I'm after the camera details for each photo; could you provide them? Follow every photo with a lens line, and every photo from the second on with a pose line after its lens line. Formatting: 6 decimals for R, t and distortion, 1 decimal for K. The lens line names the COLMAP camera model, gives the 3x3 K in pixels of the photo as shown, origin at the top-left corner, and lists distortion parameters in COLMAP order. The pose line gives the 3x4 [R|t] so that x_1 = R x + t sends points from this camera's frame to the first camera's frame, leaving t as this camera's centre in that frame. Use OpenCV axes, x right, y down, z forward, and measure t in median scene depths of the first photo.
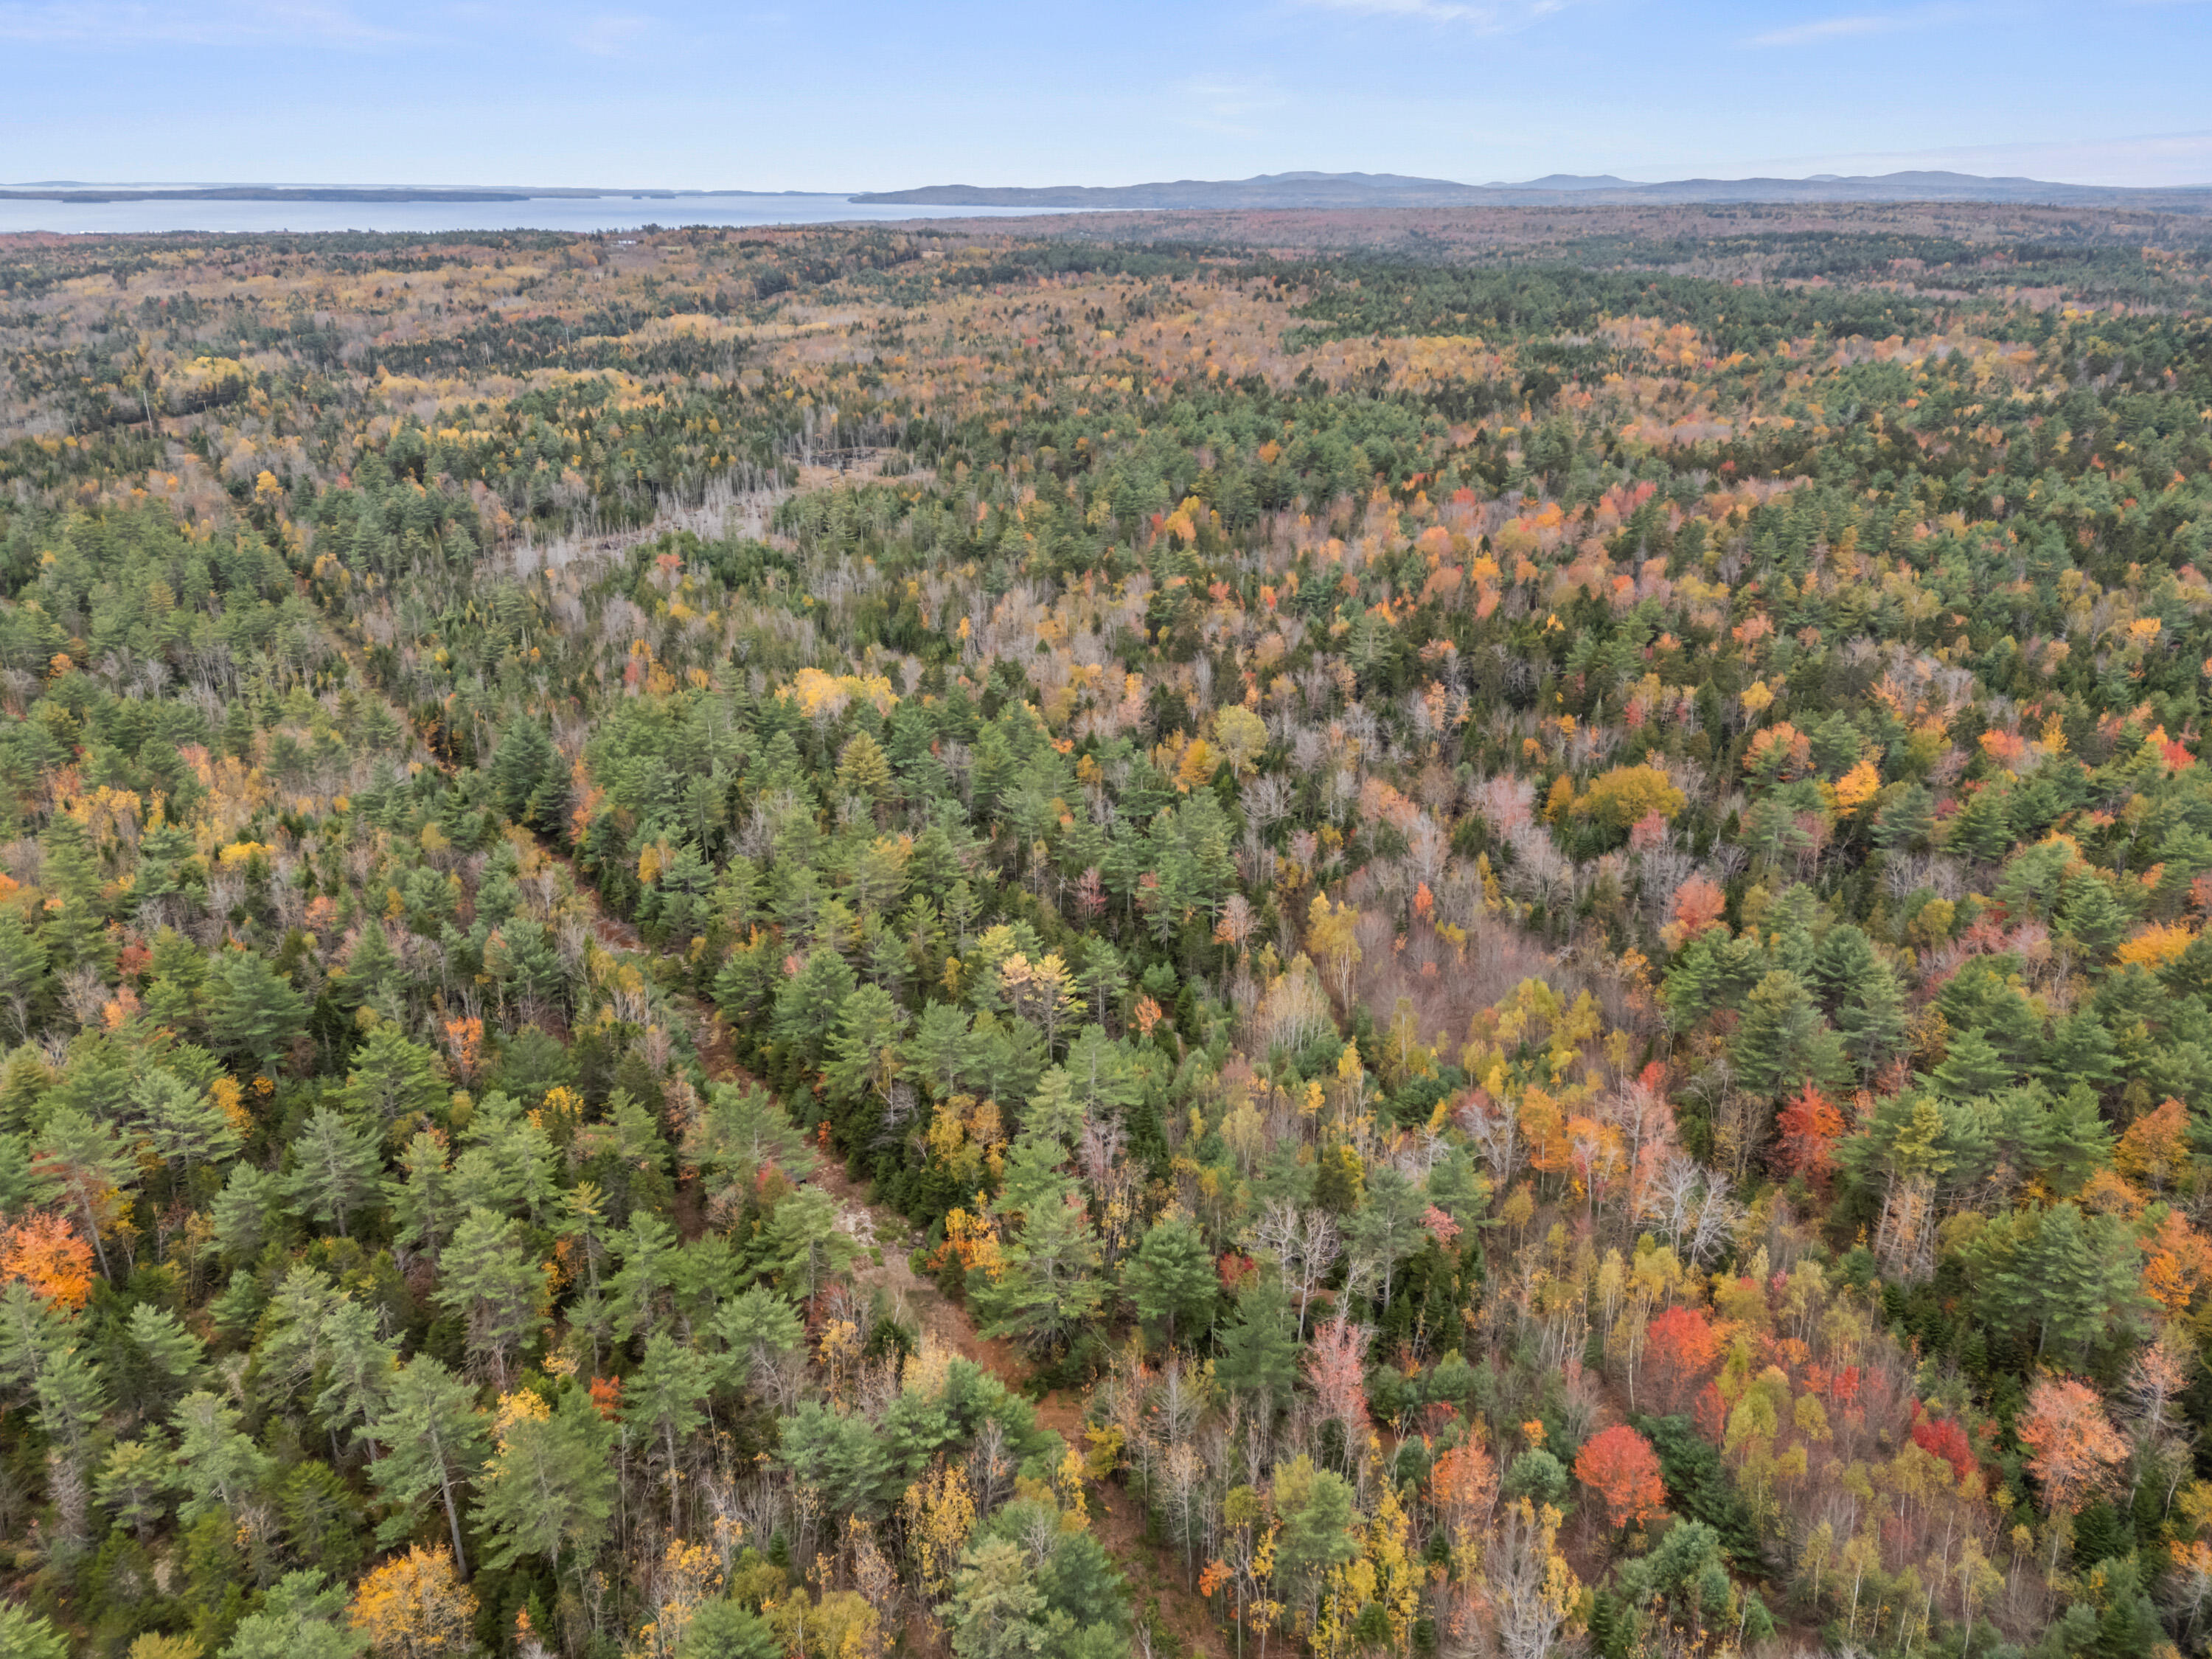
lens RADIAL K [[1641.8, 0, 1103.6], [0, 1641.8, 830.3], [0, 0, 1]] dist [0.080992, -0.066786]
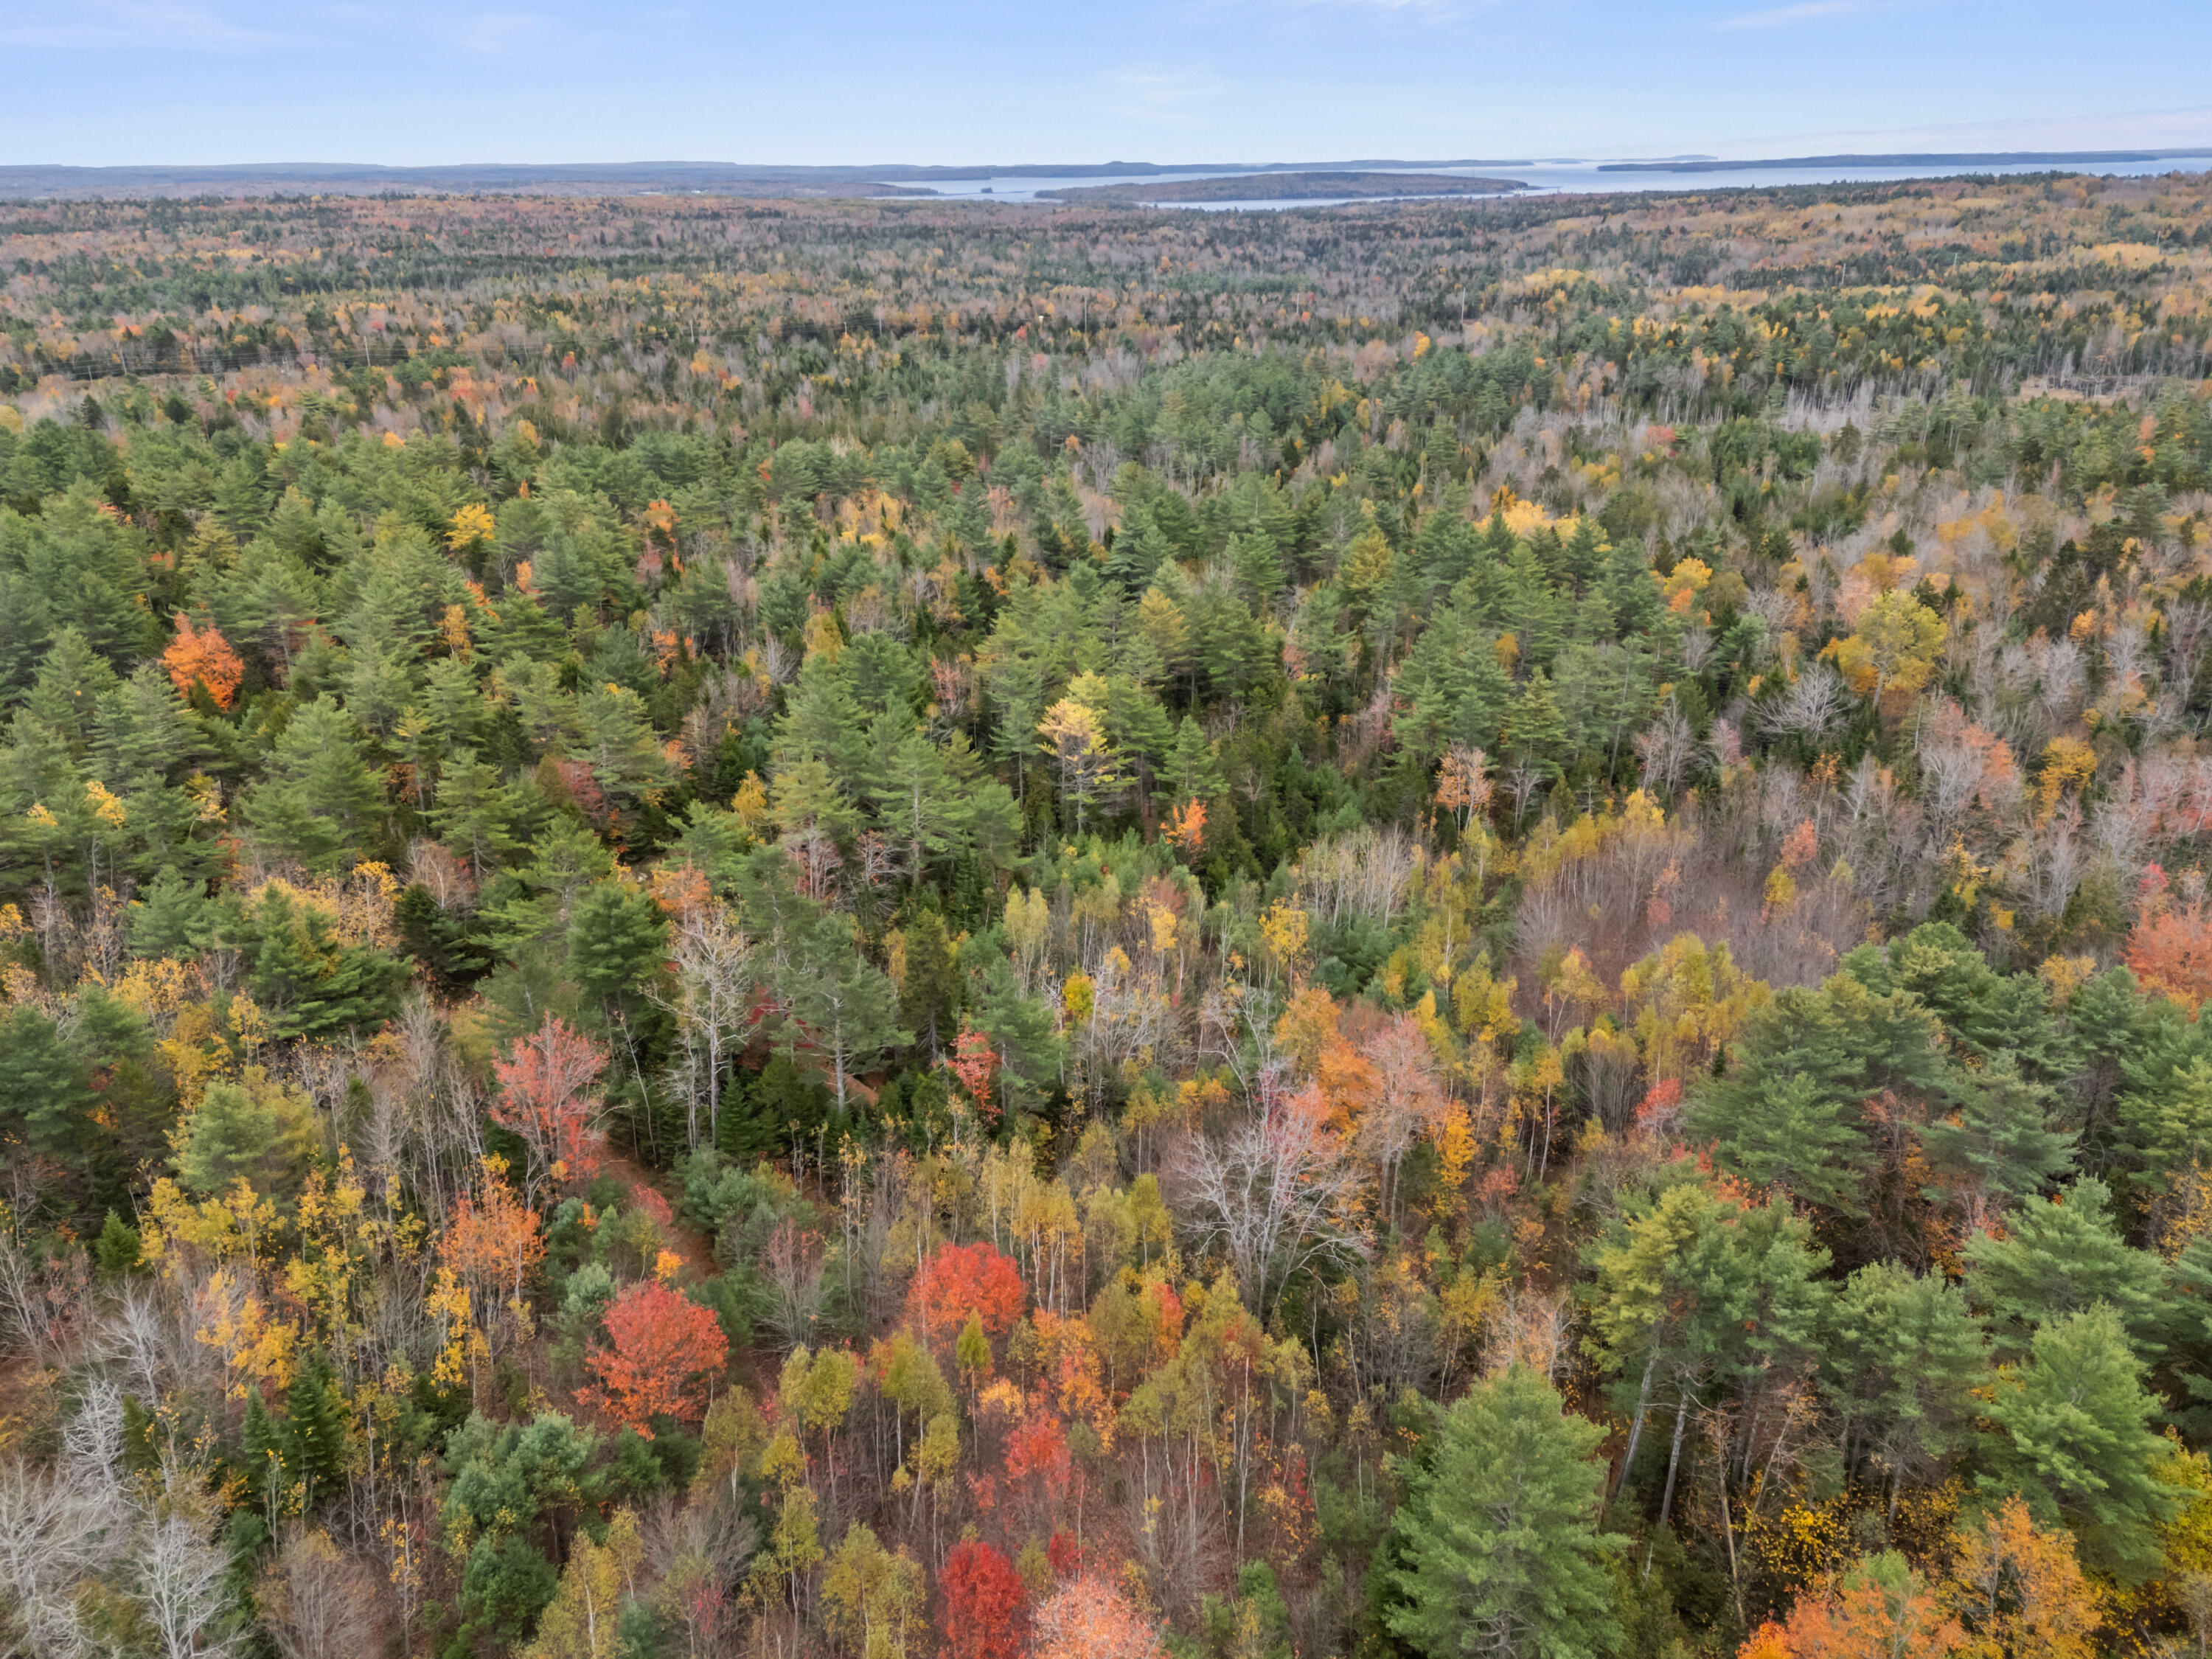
lens RADIAL K [[1705.6, 0, 1106.0], [0, 1705.6, 829.5], [0, 0, 1]] dist [0.061618, -0.039197]
pose [[0.671493, 0.263725, -0.692493, 0.147992], [-0.261882, 0.958677, 0.111156, 0.010223], [0.693192, 0.106711, 0.712810, 0.105856]]
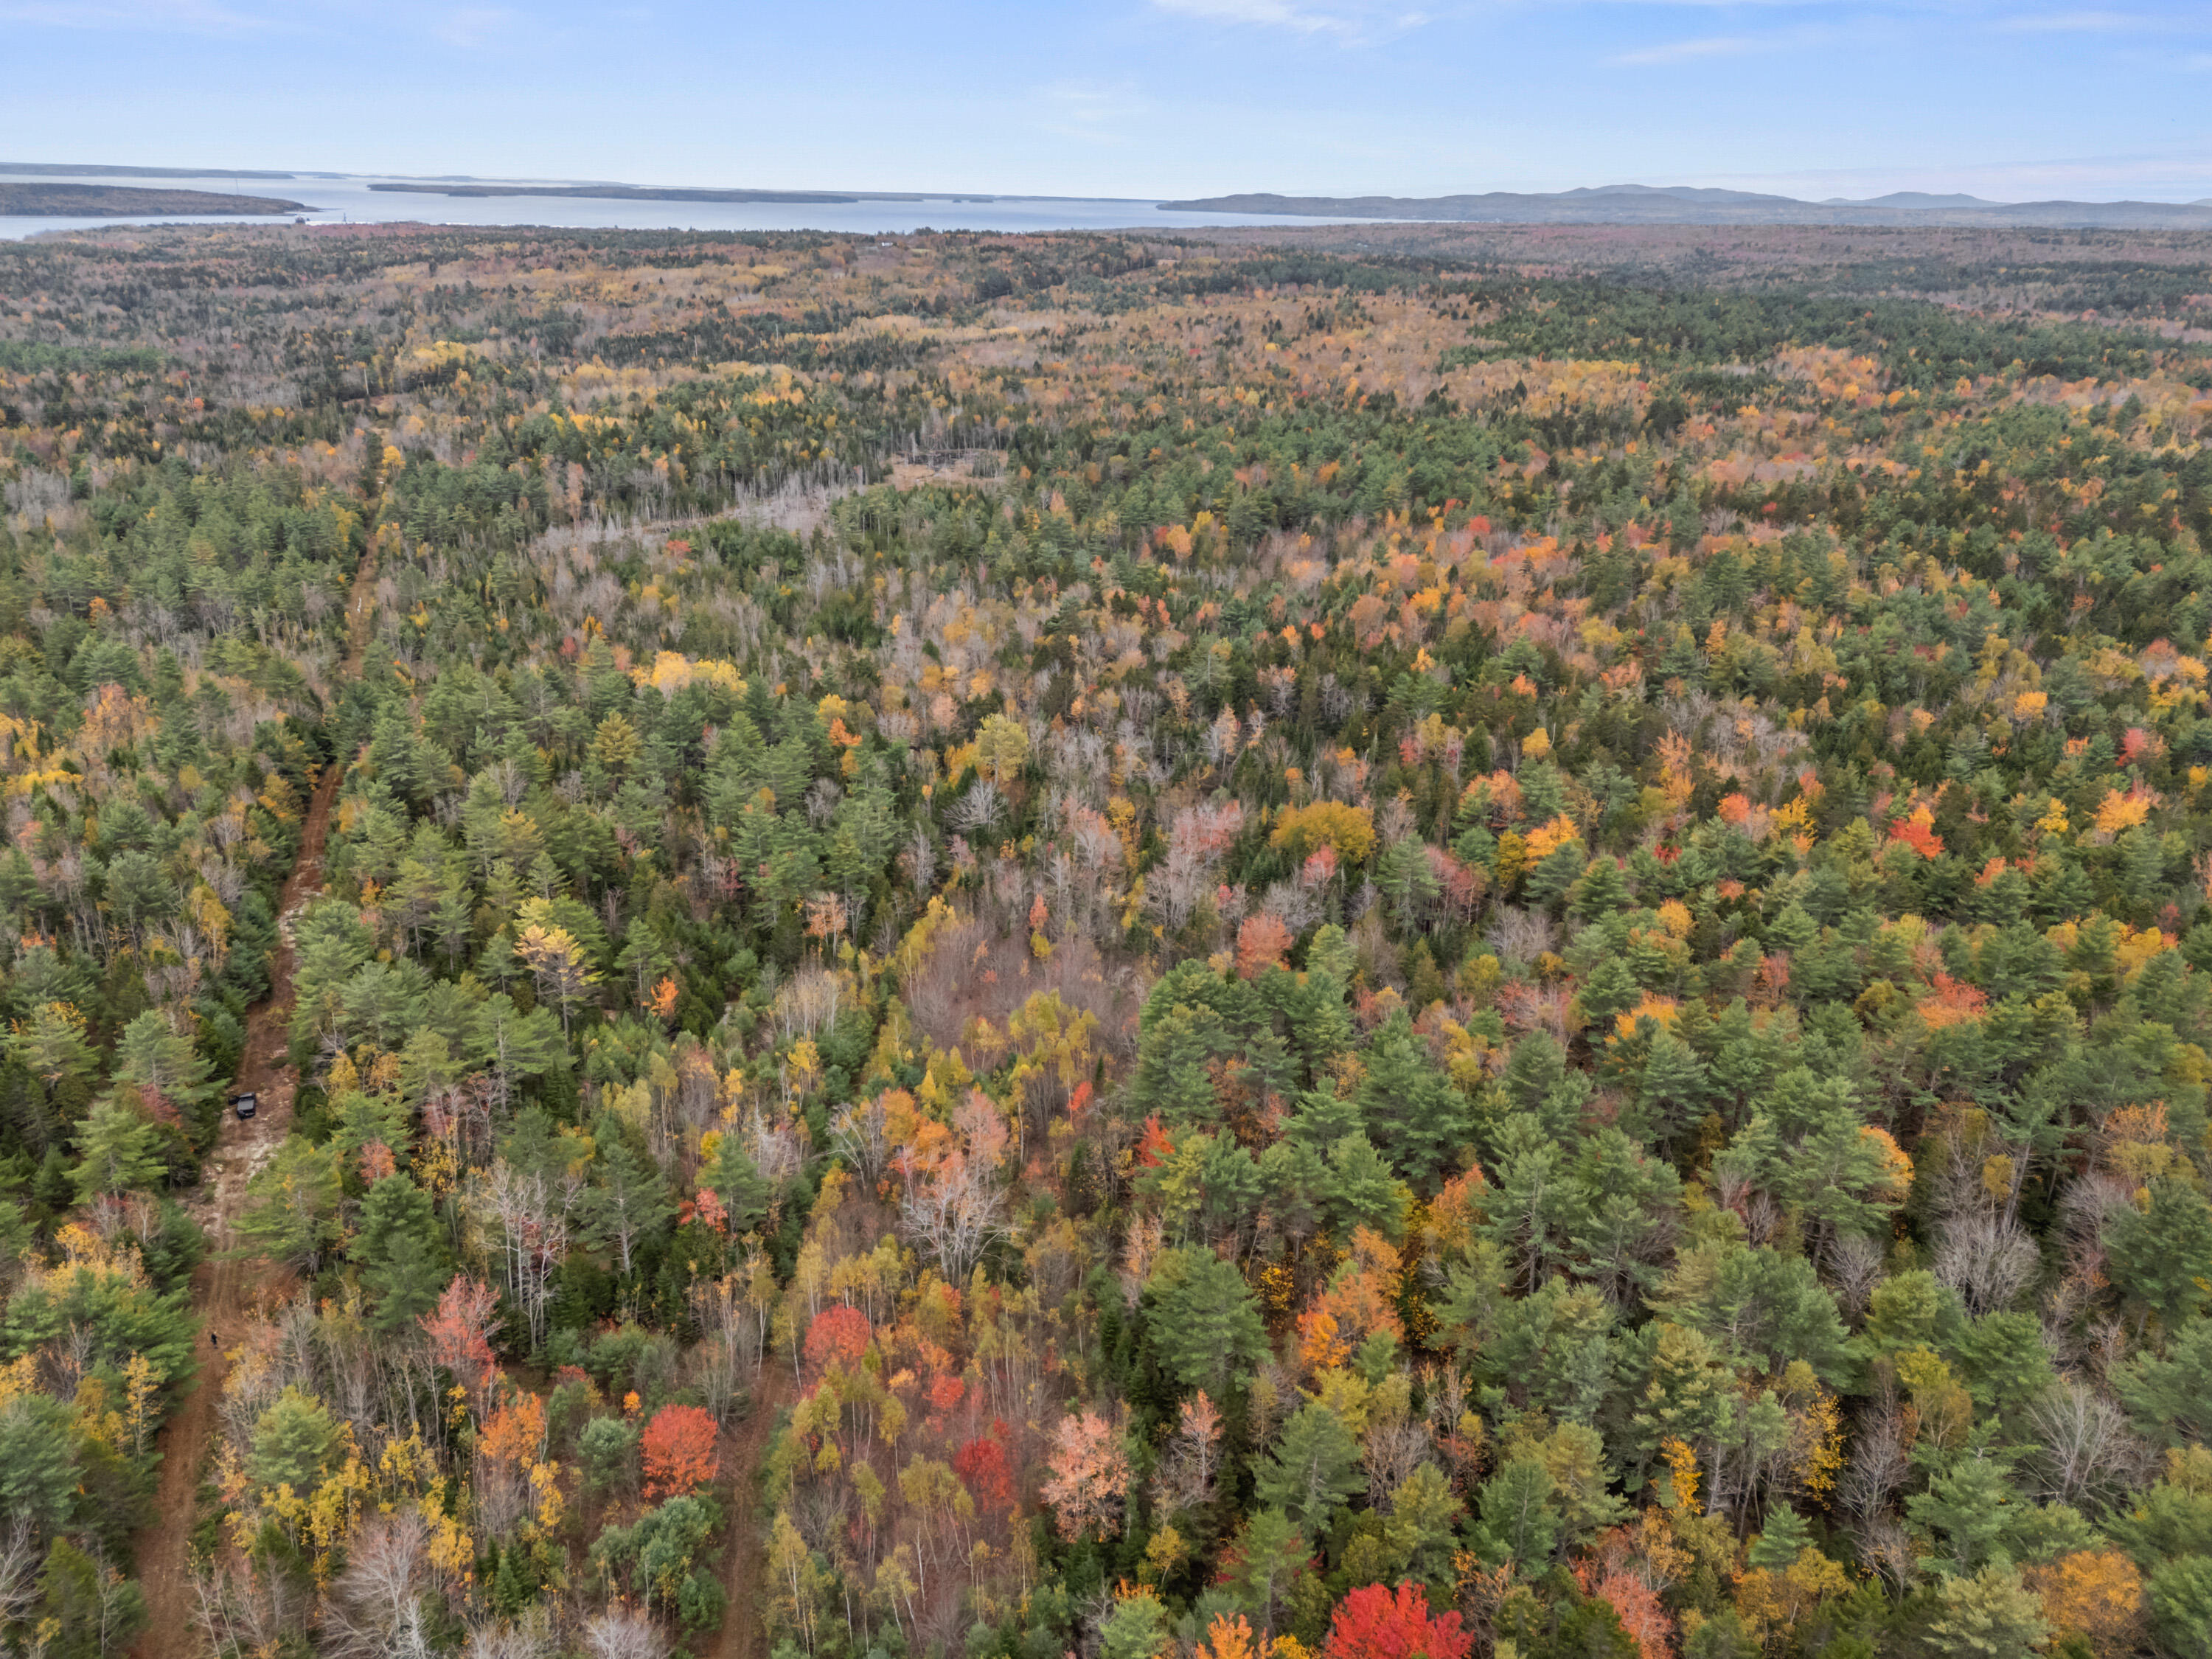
lens RADIAL K [[1633.8, 0, 1106.0], [0, 1633.8, 829.5], [0, 0, 1]] dist [0.078080, -0.060507]
pose [[0.983903, 0.081890, -0.158834, 0.122587], [-0.082362, 0.996596, 0.003620, -0.005103], [0.158590, 0.009520, 0.987299, 0.001421]]
